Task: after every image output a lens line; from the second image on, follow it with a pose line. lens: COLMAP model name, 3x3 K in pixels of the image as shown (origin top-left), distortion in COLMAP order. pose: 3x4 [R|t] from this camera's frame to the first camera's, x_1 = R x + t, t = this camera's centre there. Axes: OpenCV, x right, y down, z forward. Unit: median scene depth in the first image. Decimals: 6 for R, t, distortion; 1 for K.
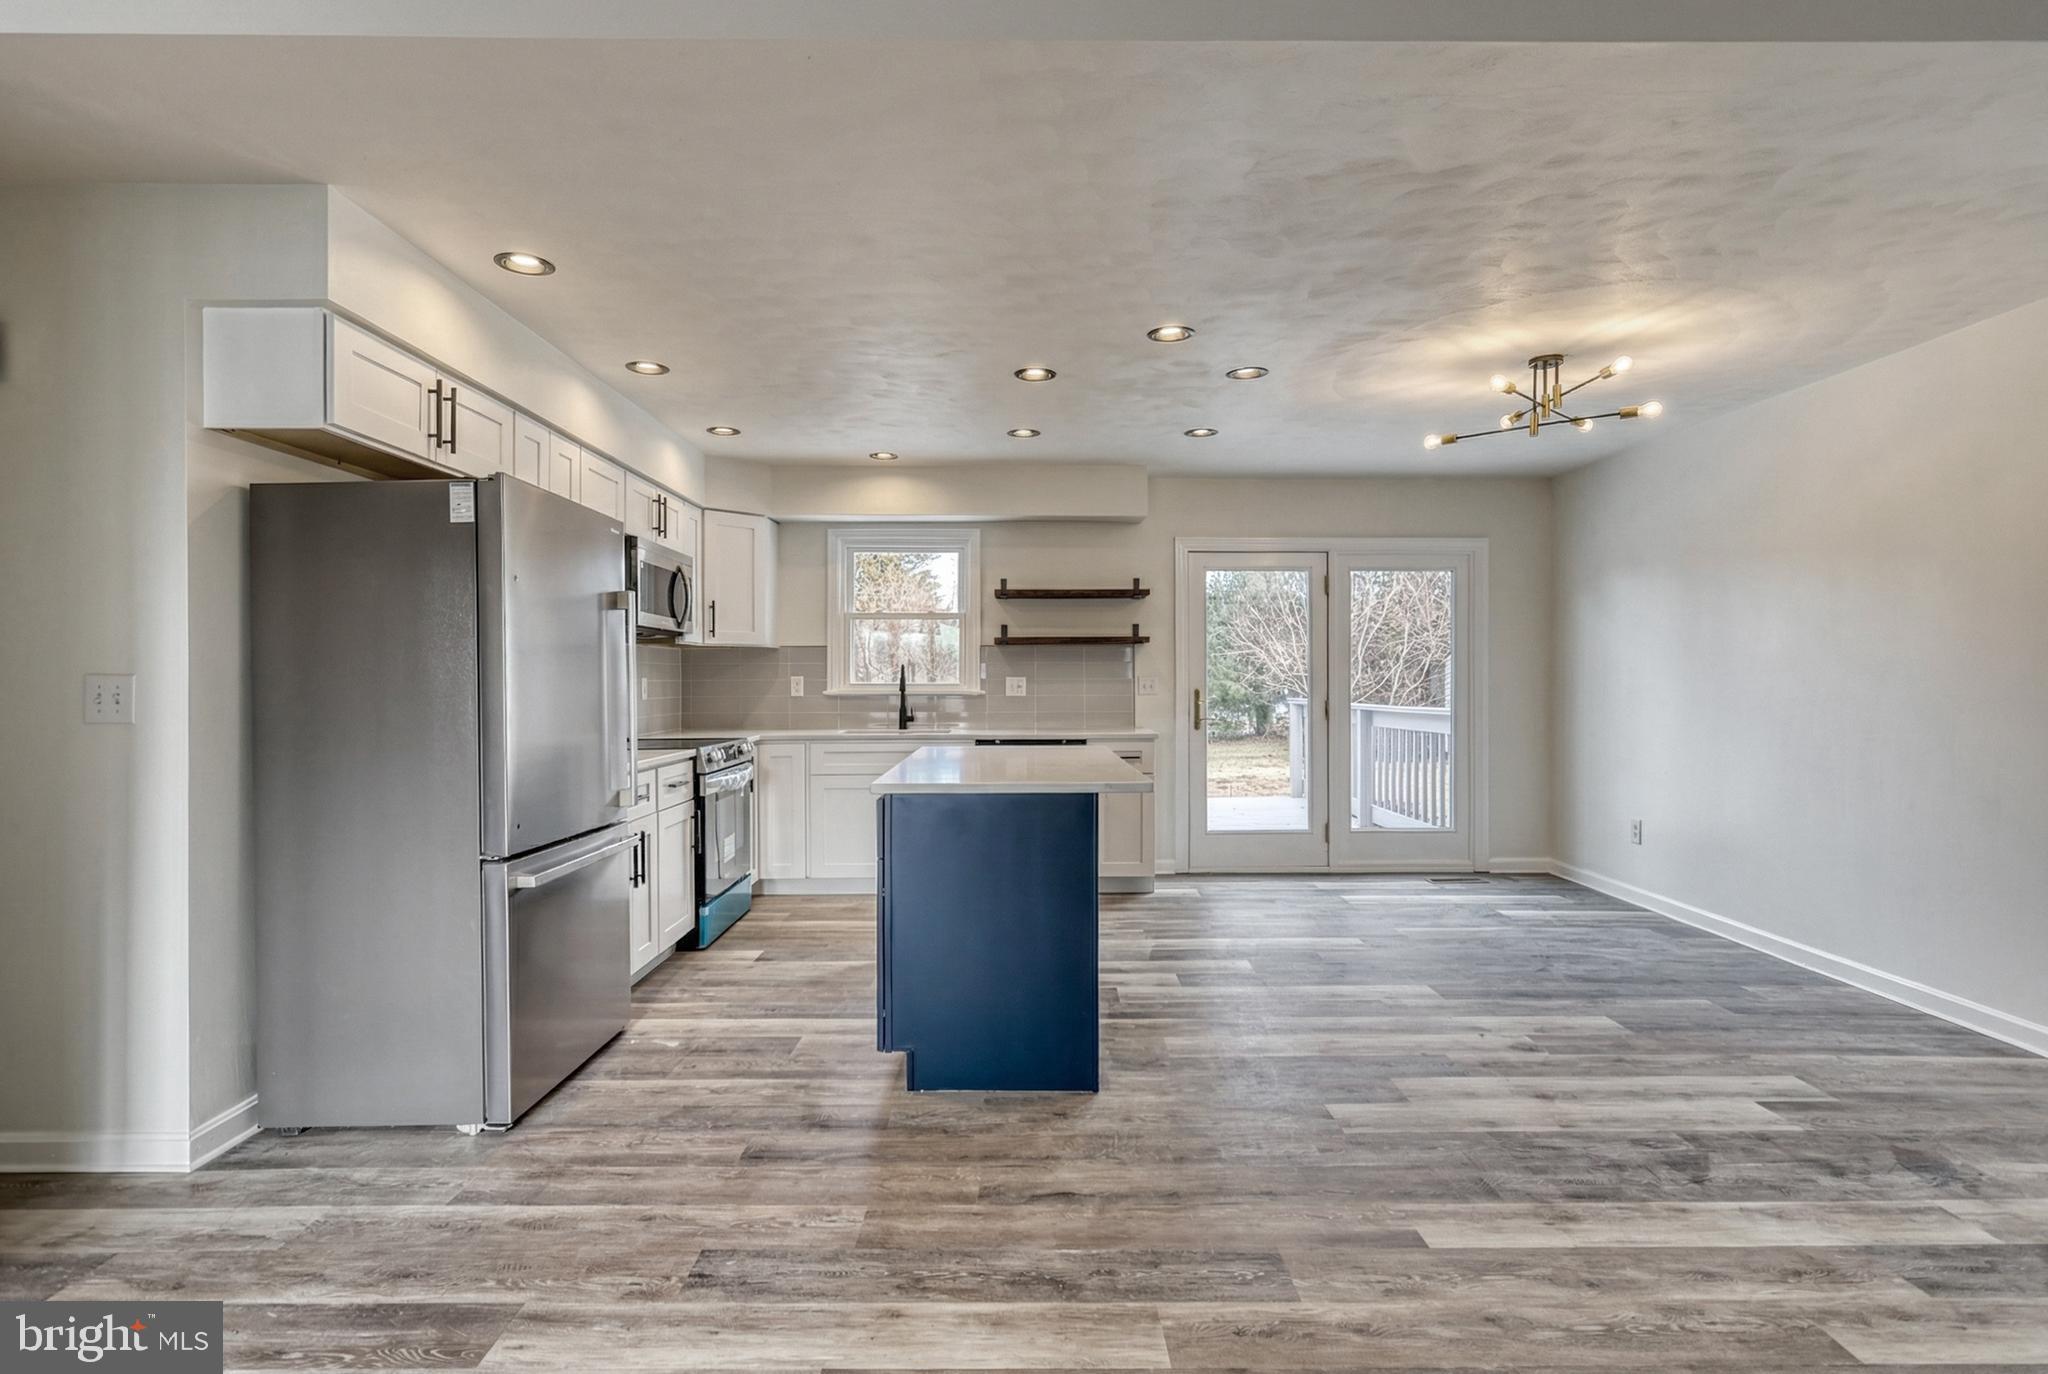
lens RADIAL K [[987.9, 0, 1027.5], [0, 987.9, 681.1], [0, 0, 1]] dist [-0.006172, -0.000320]
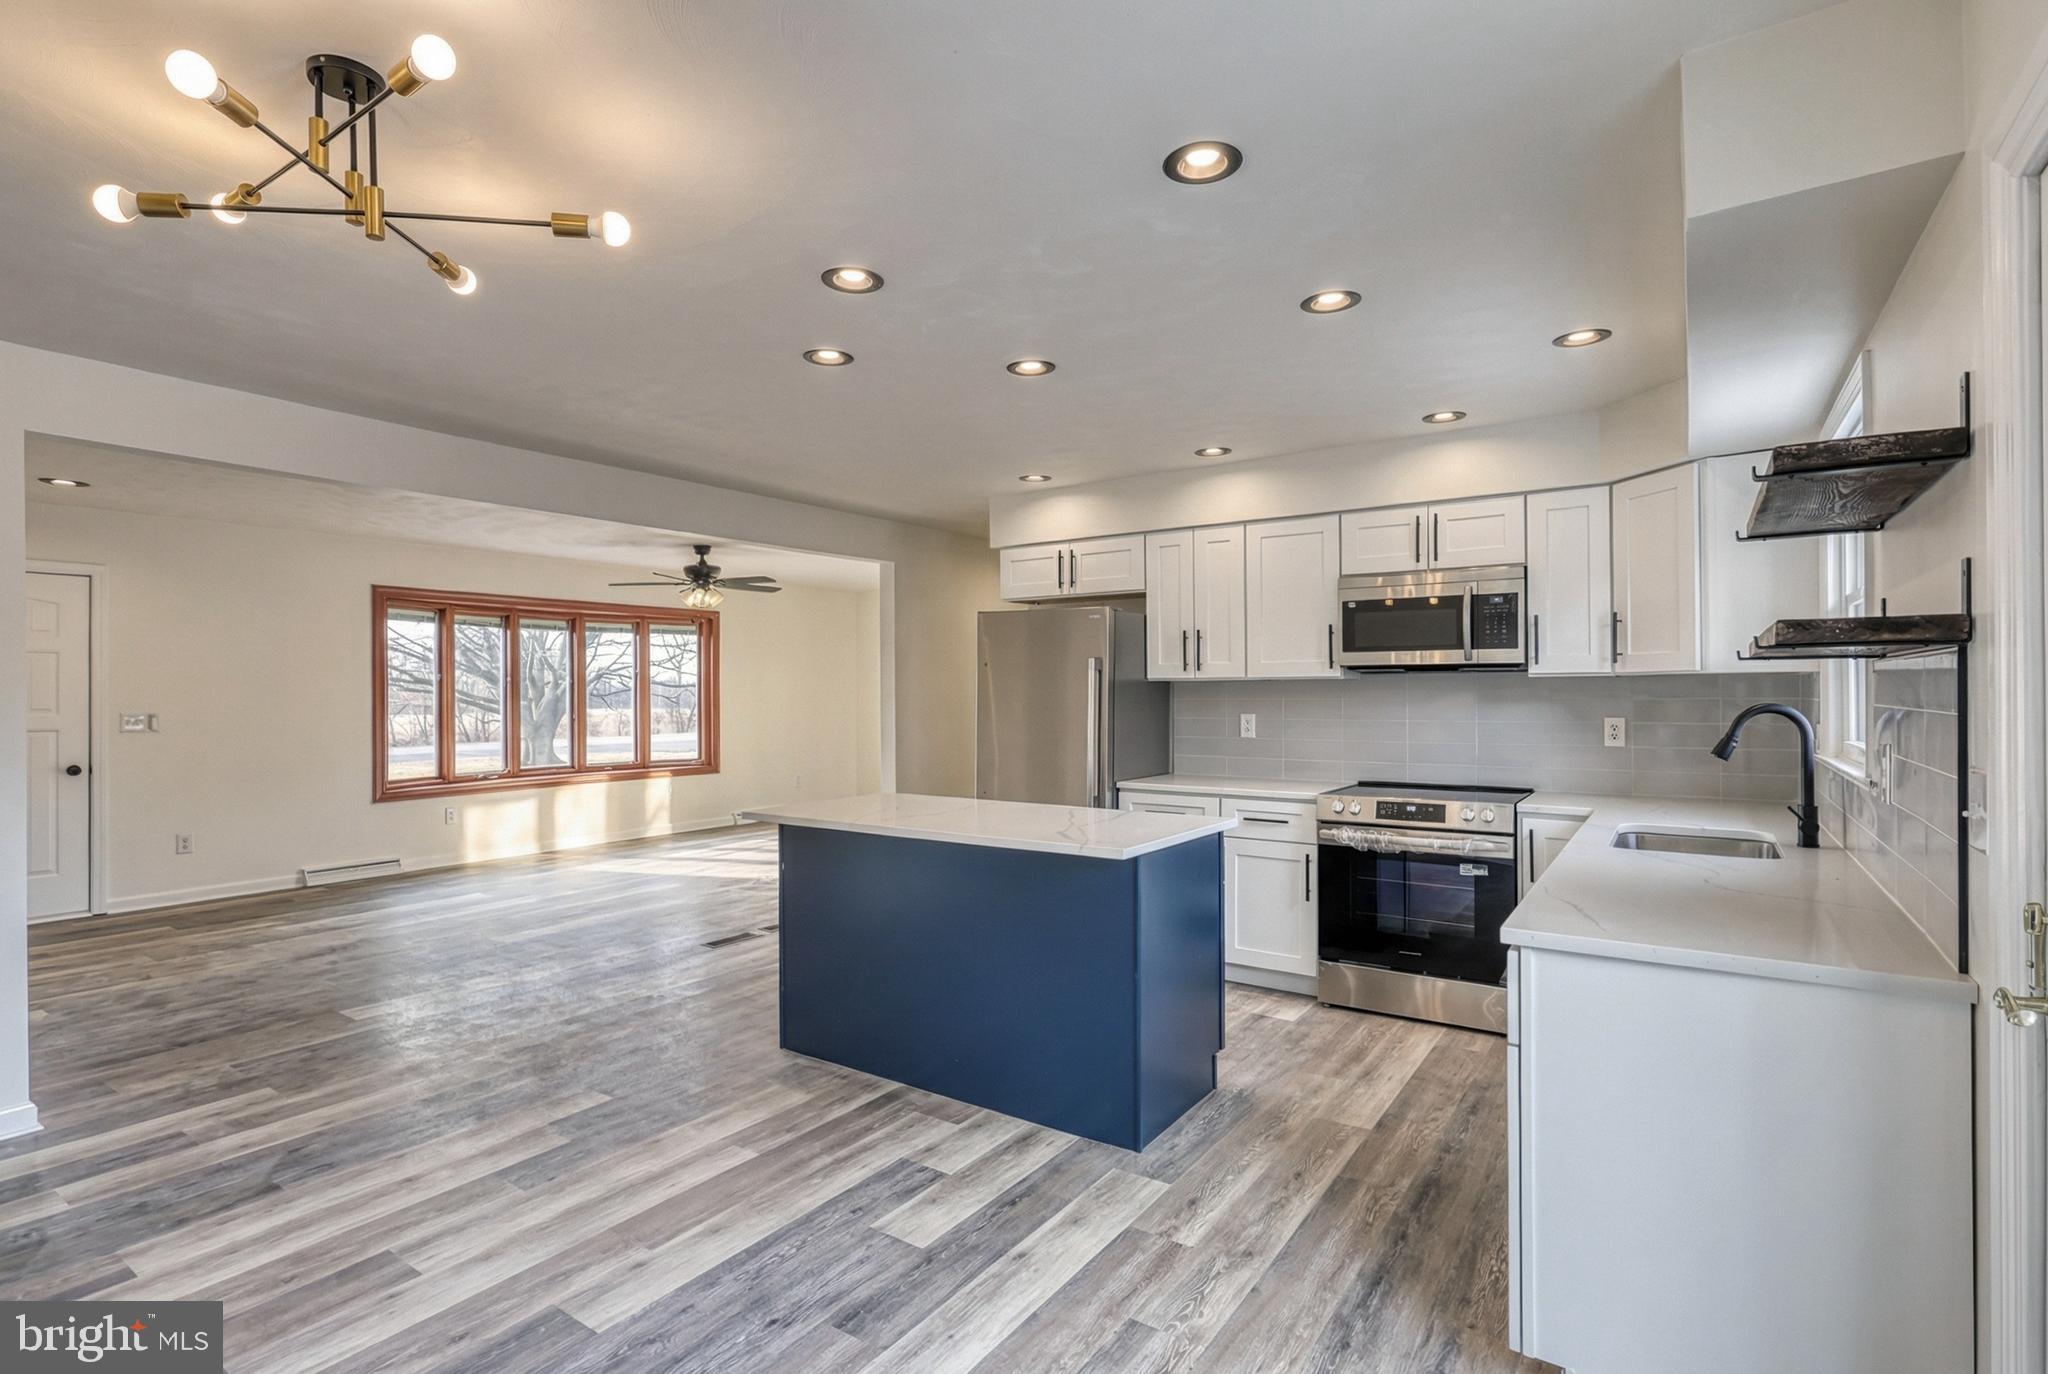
lens RADIAL K [[987.9, 0, 1027.5], [0, 987.9, 681.1], [0, 0, 1]] dist [-0.006172, -0.000320]
pose [[-0.574030, -0.002061, -0.818832, 0.887544], [0.002864, 0.999986, -0.004525, -0.054889], [0.818829, -0.004942, -0.574016, 1.878142]]
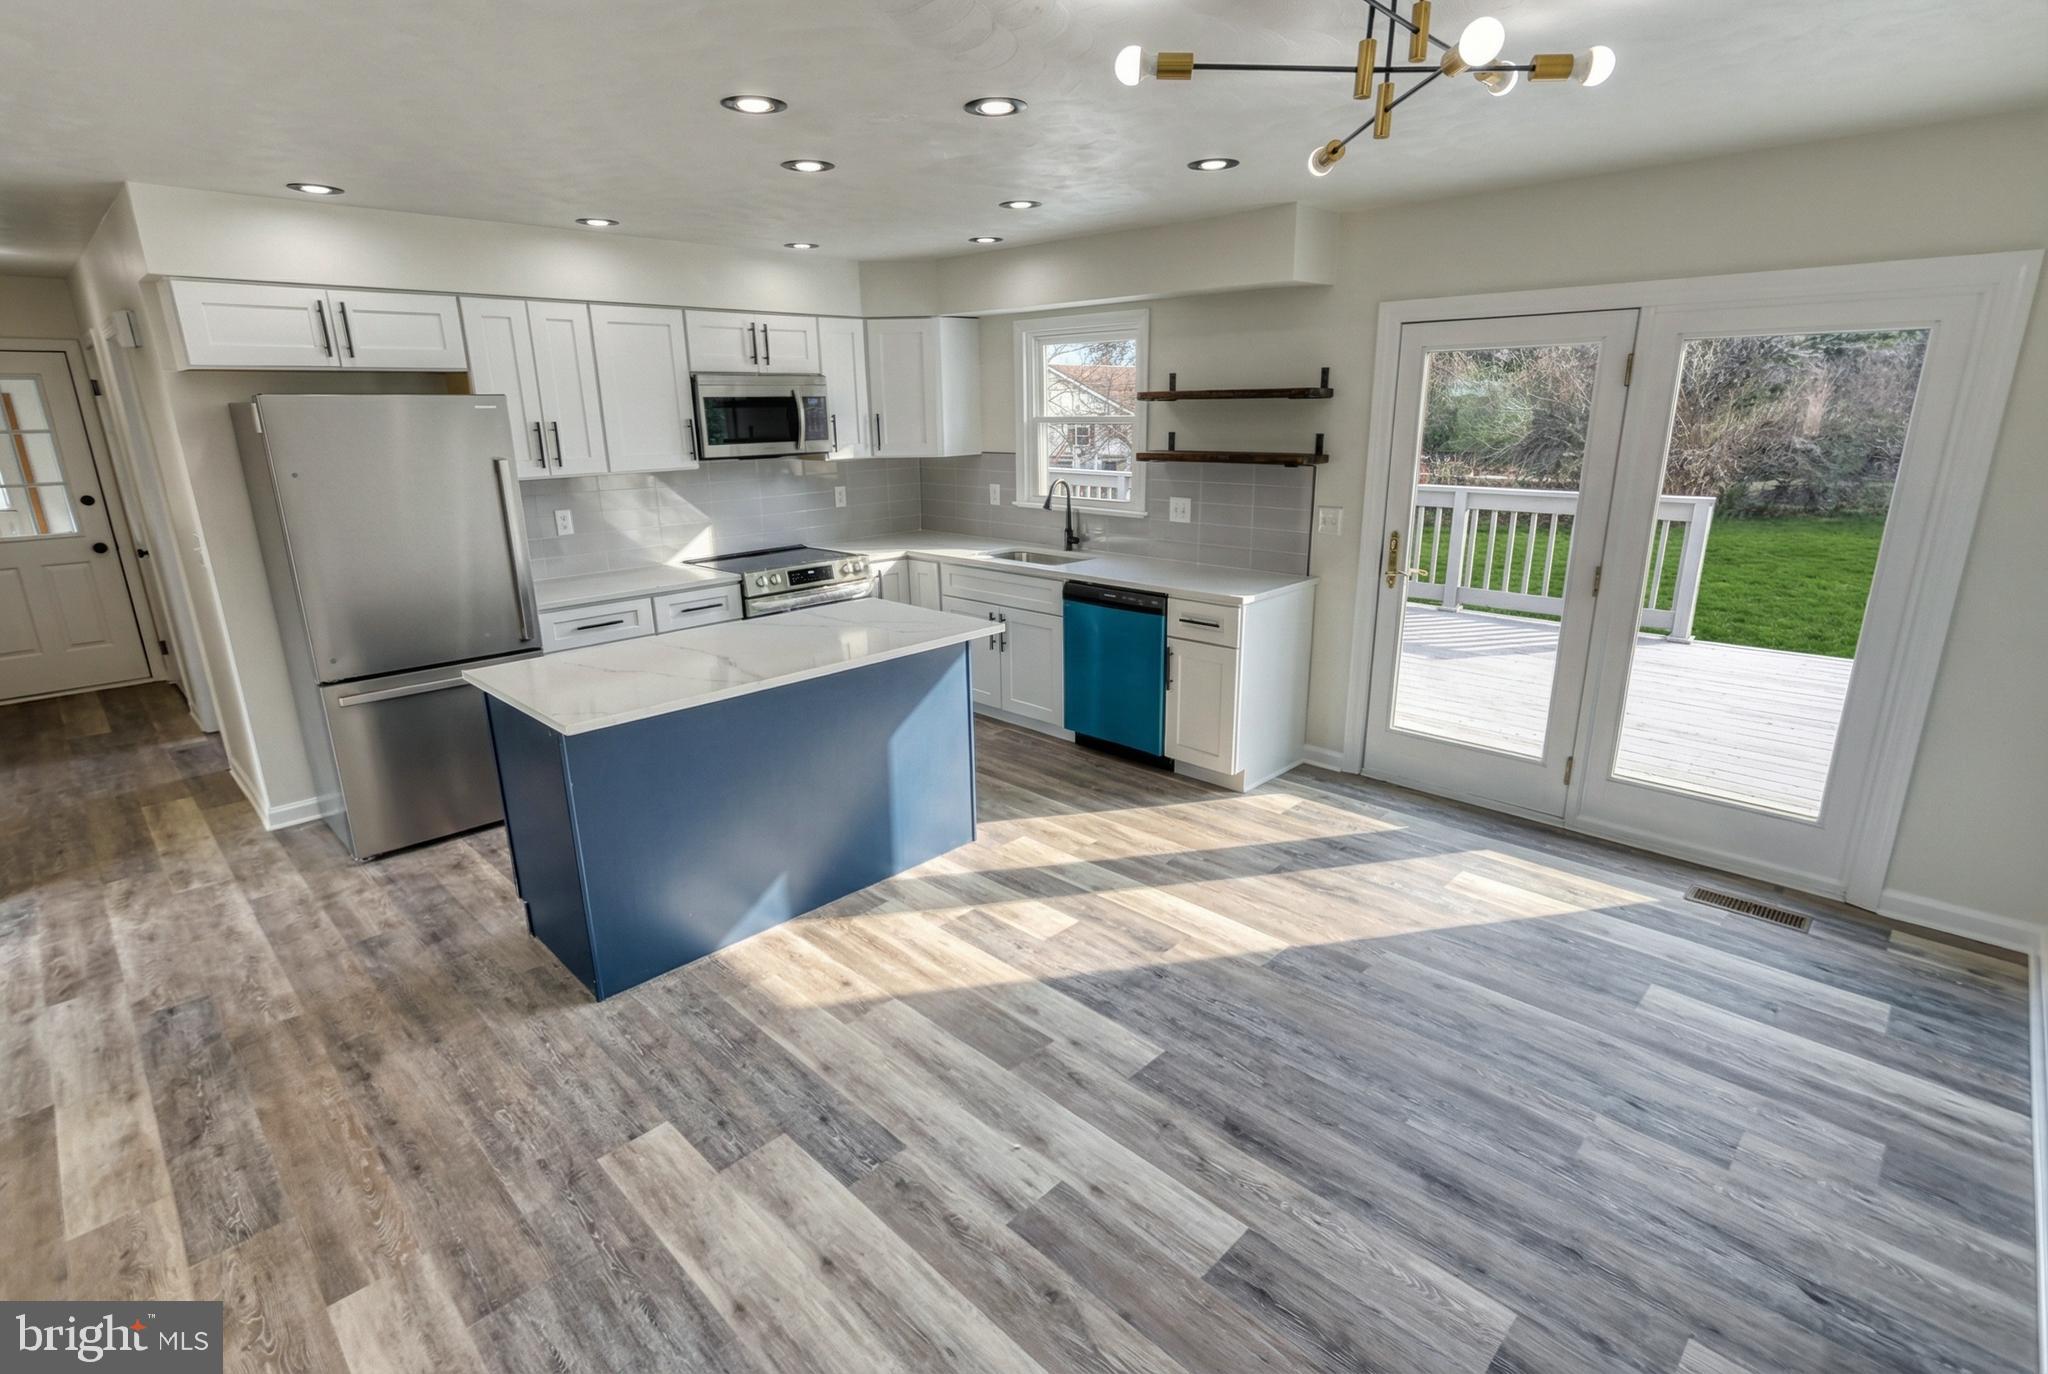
lens RADIAL K [[987.9, 0, 1027.5], [0, 987.9, 681.1], [0, 0, 1]] dist [-0.006172, -0.000320]
pose [[0.716430, 0.187558, -0.671975, 0.943592], [0.005514, 0.961633, 0.274284, -0.167311], [0.697637, -0.200210, 0.687908, 0.632396]]
